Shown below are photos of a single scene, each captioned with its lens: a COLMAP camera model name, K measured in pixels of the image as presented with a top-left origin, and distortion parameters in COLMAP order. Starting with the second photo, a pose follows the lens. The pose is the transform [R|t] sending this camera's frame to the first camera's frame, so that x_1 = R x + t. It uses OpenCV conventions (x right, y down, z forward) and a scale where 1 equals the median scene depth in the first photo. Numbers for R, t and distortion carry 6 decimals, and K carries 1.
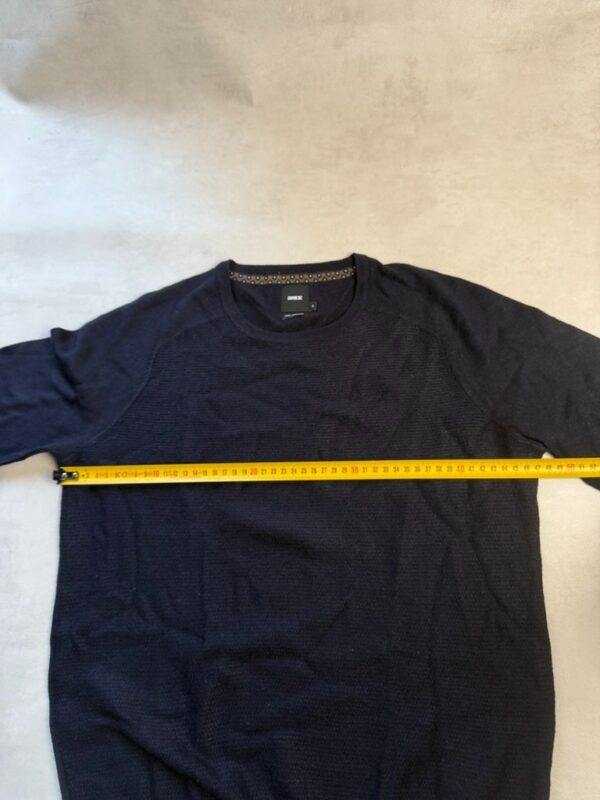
lens RADIAL K [[561.0, 0, 302.6], [0, 561.0, 399.5], [0, 0, 1]] dist [0.029400, -0.053342]
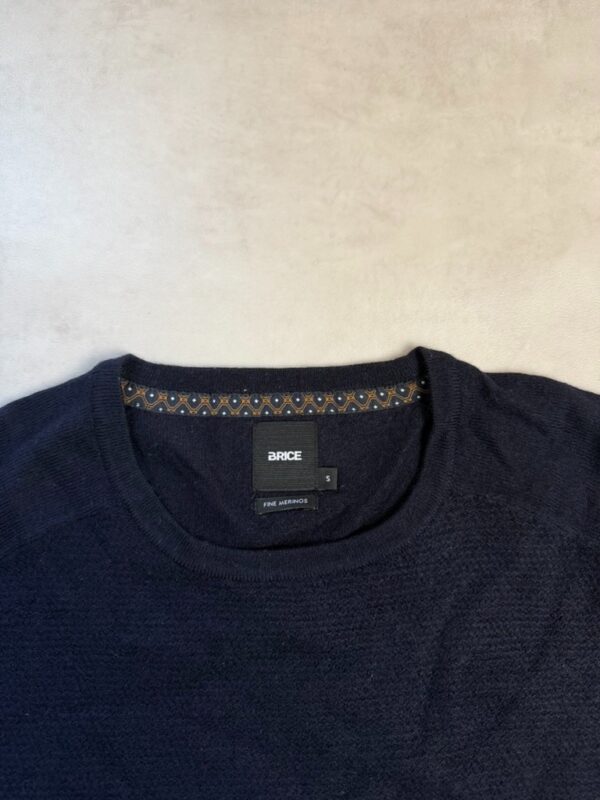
lens RADIAL K [[561.0, 0, 297.6], [0, 561.0, 399.2], [0, 0, 1]] dist [0.029400, -0.053342]
pose [[0.992789, -0.017403, 0.118607, -0.056693], [-0.004682, 0.983021, 0.183432, -0.317708], [-0.119785, -0.182664, 0.975851, 0.622682]]
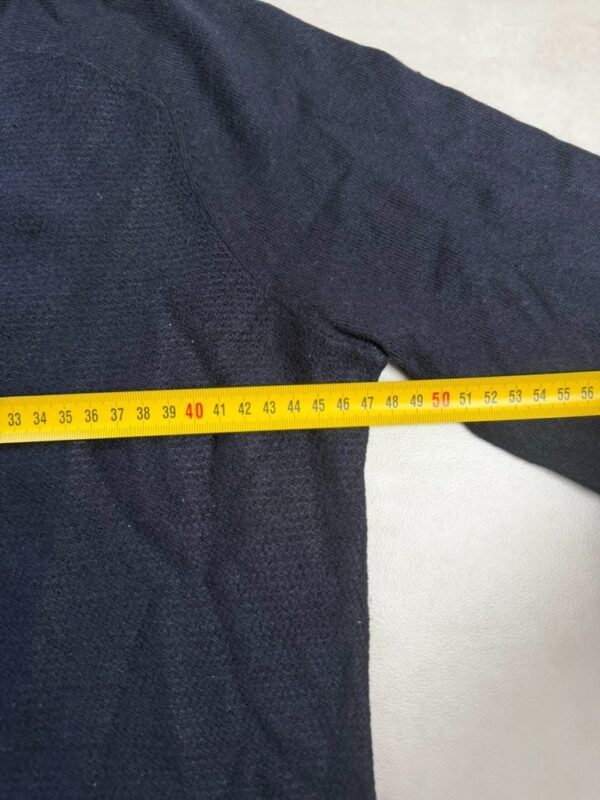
lens RADIAL K [[561.0, 0, 299.5], [0, 561.0, 400.0], [0, 0, 1]] dist [0.029400, -0.053342]
pose [[0.988908, -0.030386, 0.145385, 0.270665], [0.012374, 0.992301, 0.123227, 0.058524], [-0.148010, -0.120062, 0.981671, 0.524711]]
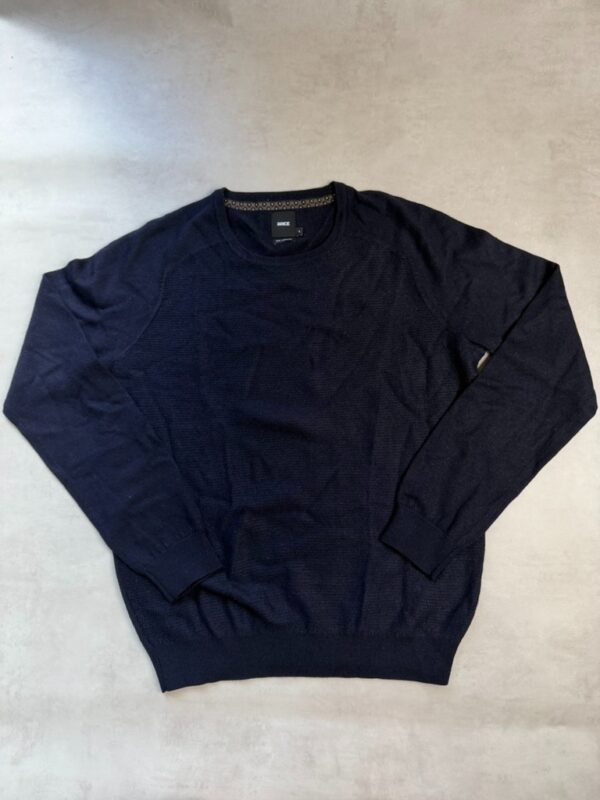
lens RADIAL K [[561.0, 0, 303.7], [0, 561.0, 402.5], [0, 0, 1]] dist [0.029400, -0.053342]
pose [[0.995324, -0.043190, 0.086397, -0.092490], [0.023291, 0.975383, 0.219285, -0.079389], [-0.093741, -0.216247, 0.971828, -0.218101]]
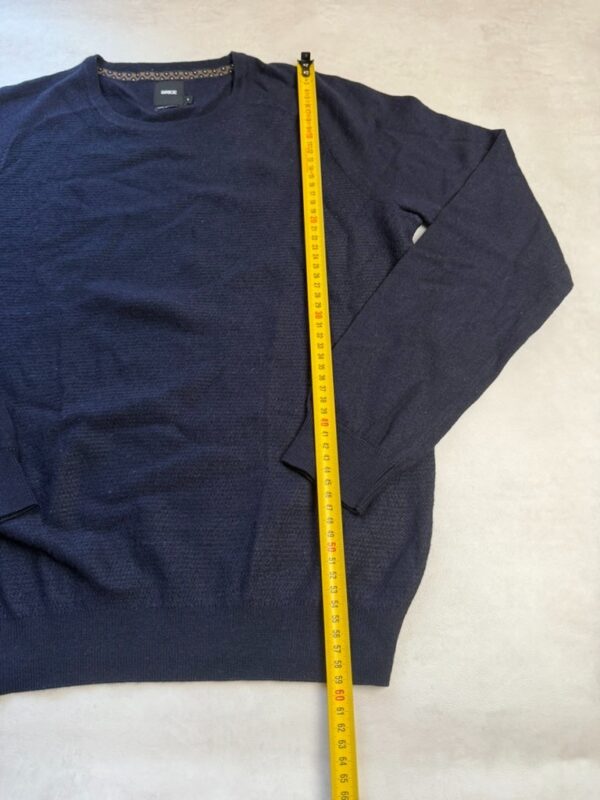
lens RADIAL K [[561.0, 0, 310.3], [0, 561.0, 397.2], [0, 0, 1]] dist [0.029400, -0.053342]
pose [[0.989613, -0.022844, 0.141933, 0.079082], [0.026238, 0.999412, -0.022087, 0.374748], [-0.141345, 0.025582, 0.989630, 0.048657]]
